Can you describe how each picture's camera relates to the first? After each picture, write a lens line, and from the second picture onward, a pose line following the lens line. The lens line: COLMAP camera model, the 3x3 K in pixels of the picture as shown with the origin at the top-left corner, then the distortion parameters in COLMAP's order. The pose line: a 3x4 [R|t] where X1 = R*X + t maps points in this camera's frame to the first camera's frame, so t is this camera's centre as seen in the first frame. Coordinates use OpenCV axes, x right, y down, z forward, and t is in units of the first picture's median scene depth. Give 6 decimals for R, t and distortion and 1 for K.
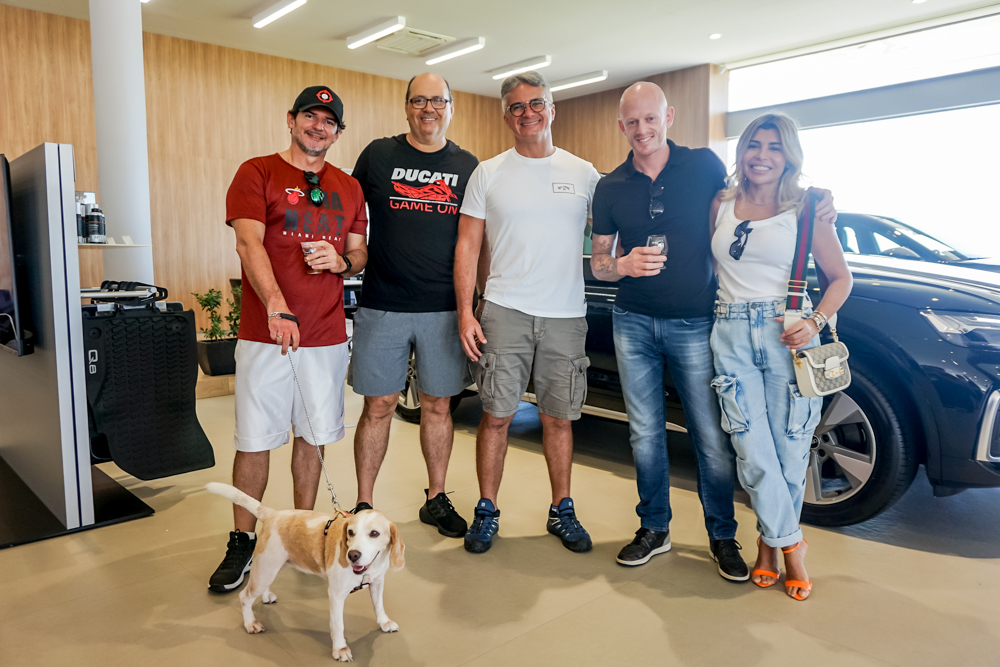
lens RADIAL K [[738.2, 0, 502.3], [0, 738.2, 330.8], [0, 0, 1]] dist [-0.009423, 0.004301]
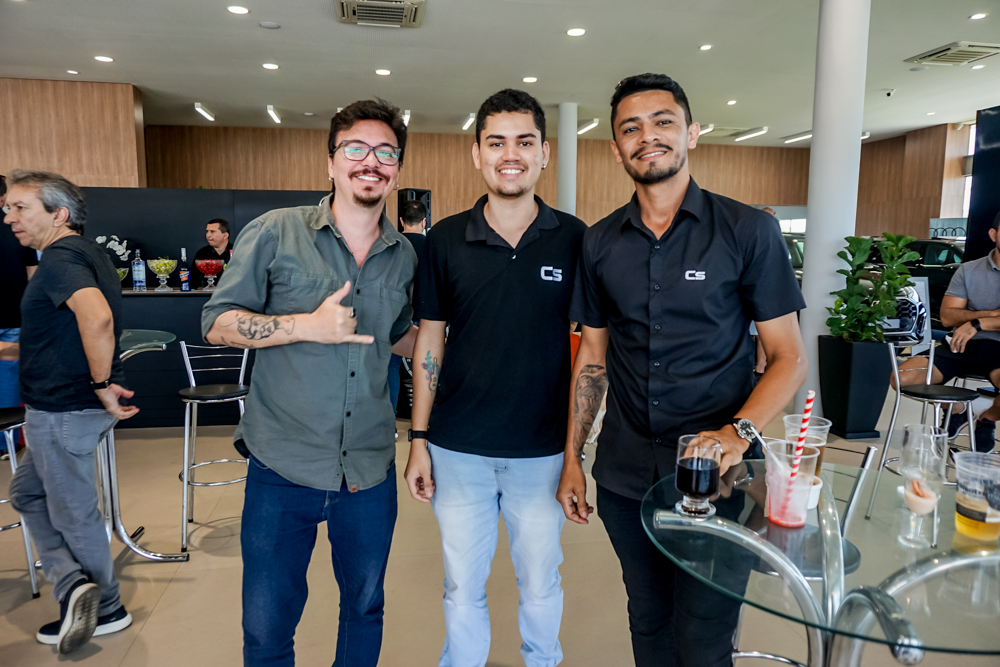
lens RADIAL K [[663.6, 0, 500.7], [0, 663.6, 328.3], [0, 0, 1]] dist [-0.045087, 0.025694]
pose [[0.847403, 0.074823, -0.525651, 0.239013], [-0.062275, 0.997194, 0.041550, 0.024889], [0.527285, -0.002474, 0.849685, -0.489621]]
